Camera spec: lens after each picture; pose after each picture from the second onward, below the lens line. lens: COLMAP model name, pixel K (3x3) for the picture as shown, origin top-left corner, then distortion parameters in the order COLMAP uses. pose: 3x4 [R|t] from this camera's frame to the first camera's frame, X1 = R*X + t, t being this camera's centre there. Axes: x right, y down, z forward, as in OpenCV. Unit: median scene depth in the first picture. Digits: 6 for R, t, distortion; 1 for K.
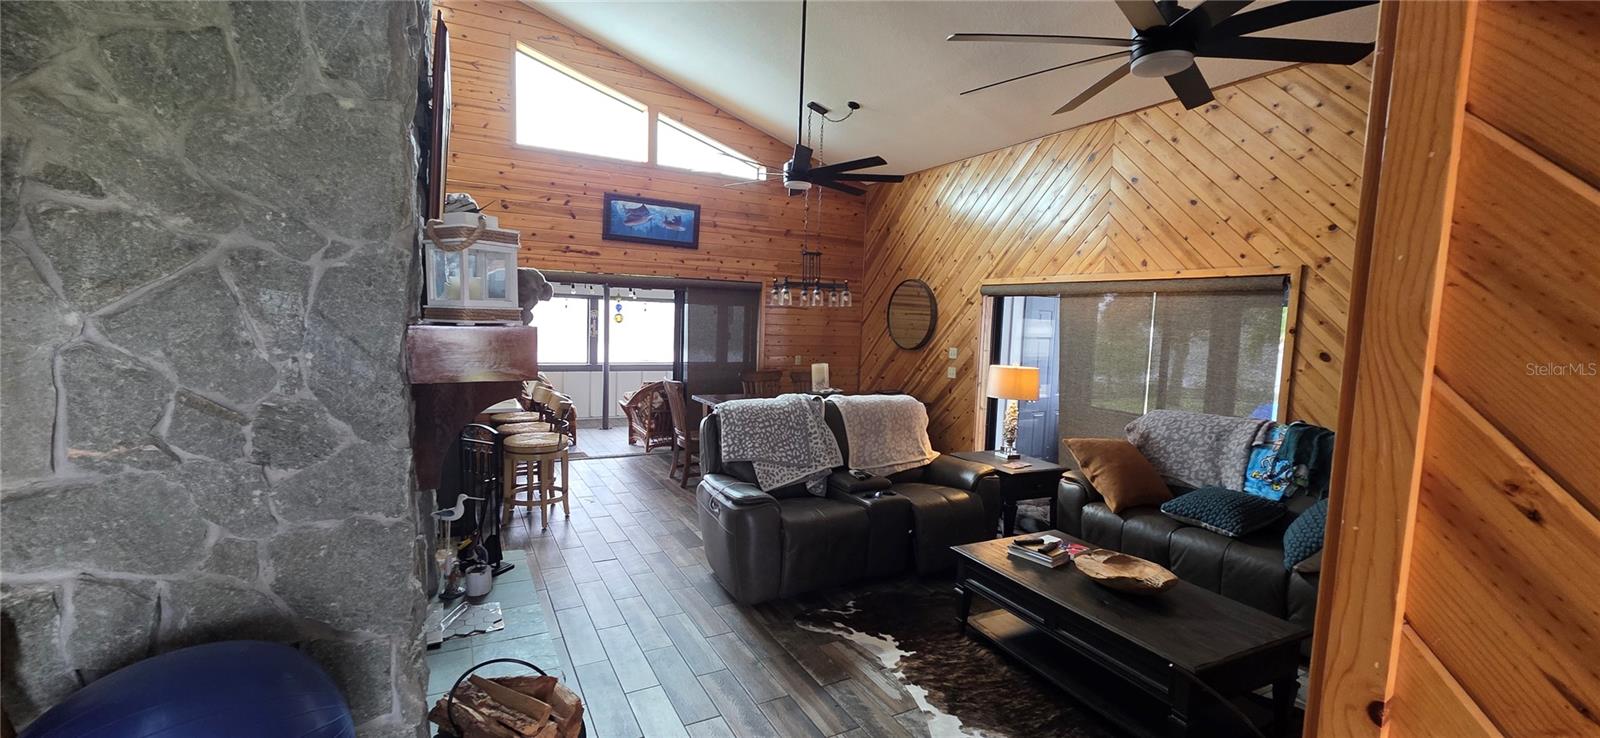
lens RADIAL K [[625.8, 0, 800.0], [0, 625.8, 369.0], [0, 0, 1]] dist [0.001326, -0.000264]
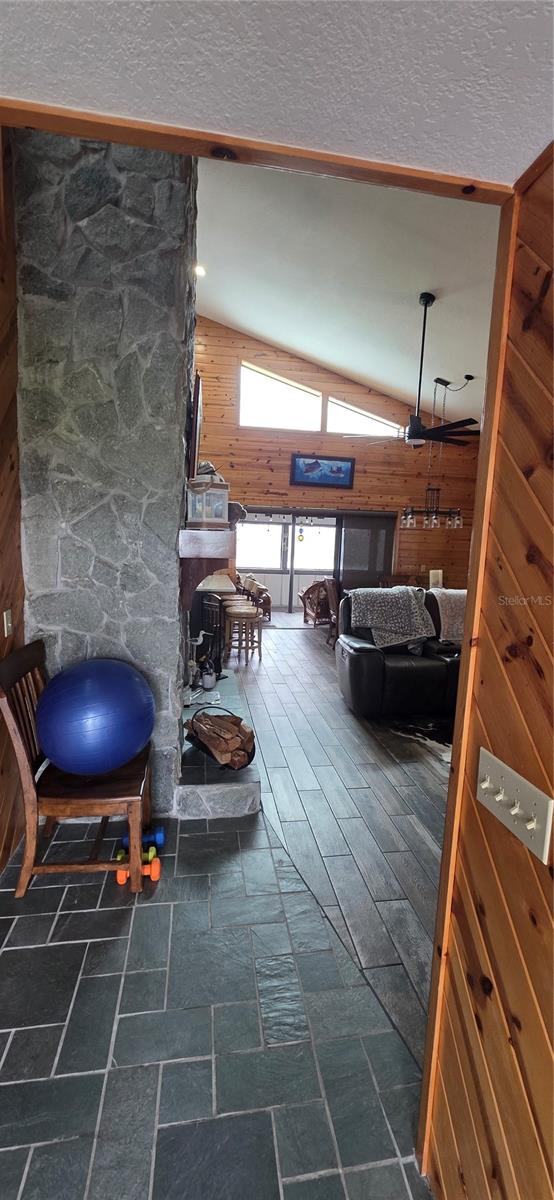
lens RADIAL K [[479.4, 0, 277.0], [0, 479.4, 600.0], [0, 0, 1]] dist [0.001957, -0.000099]
pose [[0.938417, 0.045708, -0.342468, 0.106502], [-0.032925, 0.998530, 0.043052, 0.036942], [0.343932, -0.029125, 0.938543, -0.177048]]
